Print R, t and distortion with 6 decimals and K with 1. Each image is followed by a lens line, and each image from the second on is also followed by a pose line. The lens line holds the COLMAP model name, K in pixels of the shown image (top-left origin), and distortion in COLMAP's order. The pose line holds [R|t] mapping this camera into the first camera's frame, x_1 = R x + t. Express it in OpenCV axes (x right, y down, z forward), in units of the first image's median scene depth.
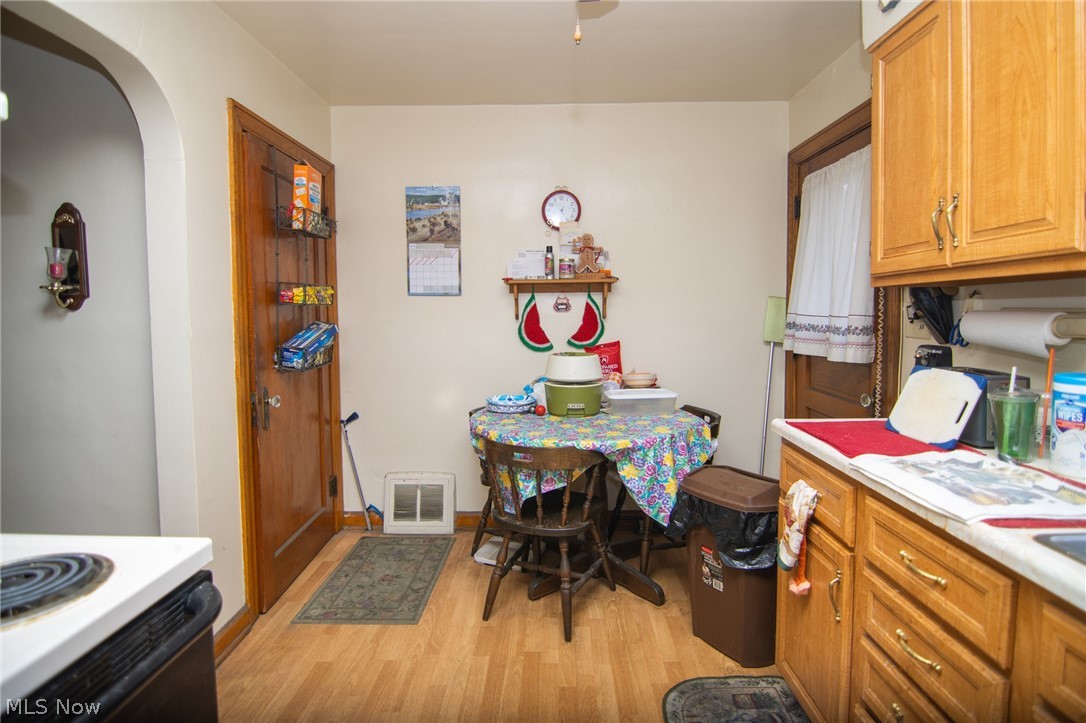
lens RADIAL K [[544.0, 0, 534.1], [0, 544.0, 355.5], [0, 0, 1]] dist [-0.000977, -0.000857]
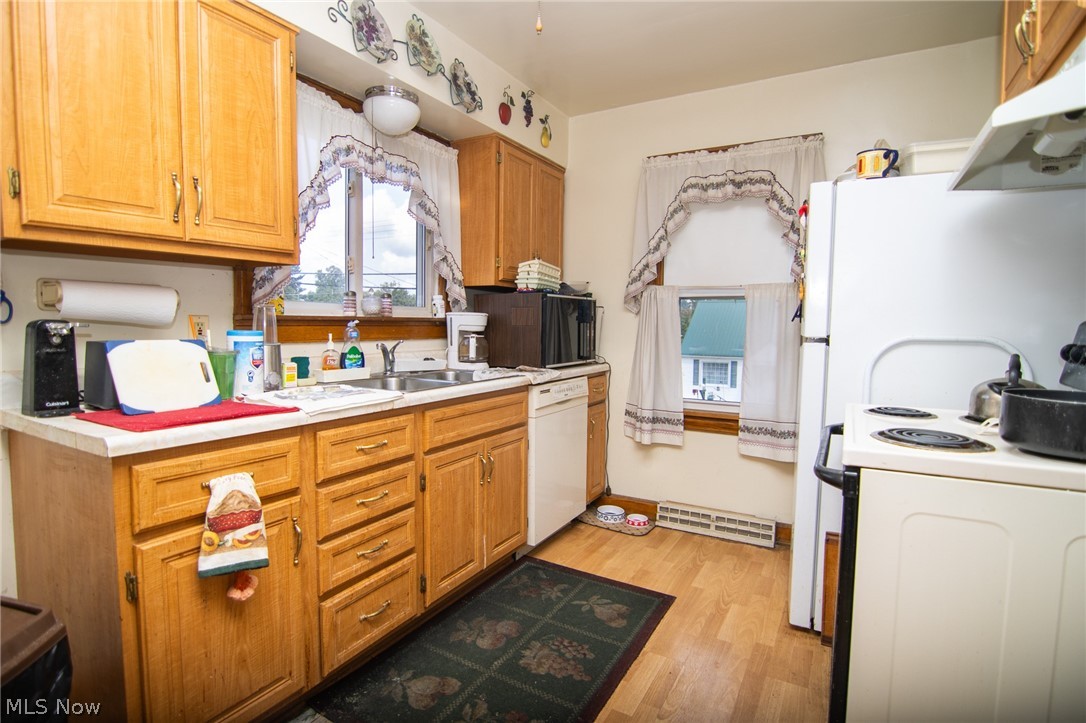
lens RADIAL K [[544.0, 0, 534.1], [0, 544.0, 355.5], [0, 0, 1]] dist [-0.000977, -0.000857]
pose [[-0.873907, -0.033480, 0.484939, -0.436098], [0.037365, 0.990047, 0.135687, -0.069569], [-0.484655, 0.136697, -0.863958, 1.933294]]
